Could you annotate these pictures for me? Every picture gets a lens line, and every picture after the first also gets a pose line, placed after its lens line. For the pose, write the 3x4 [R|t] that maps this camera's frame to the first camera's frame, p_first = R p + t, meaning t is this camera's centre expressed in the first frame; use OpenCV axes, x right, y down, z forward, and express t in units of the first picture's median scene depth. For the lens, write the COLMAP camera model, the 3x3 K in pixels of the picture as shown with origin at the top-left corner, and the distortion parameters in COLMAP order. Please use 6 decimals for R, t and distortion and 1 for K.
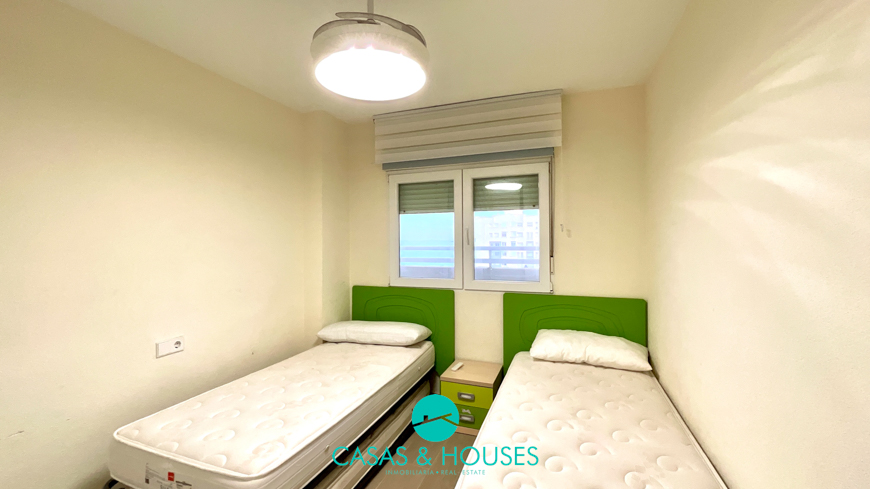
lens RADIAL K [[352.8, 0, 434.2], [0, 352.8, 244.9], [0, 0, 1]] dist [-0.000091, 0.000739]
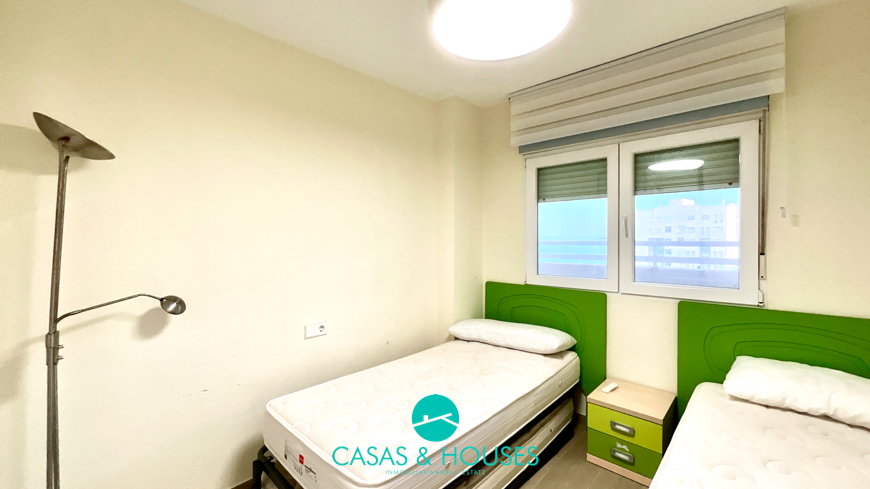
lens RADIAL K [[352.8, 0, 437.2], [0, 352.8, 243.1], [0, 0, 1]] dist [-0.000091, 0.000739]
pose [[0.926775, 0.008524, -0.375519, -0.001303], [-0.006487, 0.999957, 0.006689, 0.010792], [0.375560, -0.003763, 0.926790, 0.109041]]
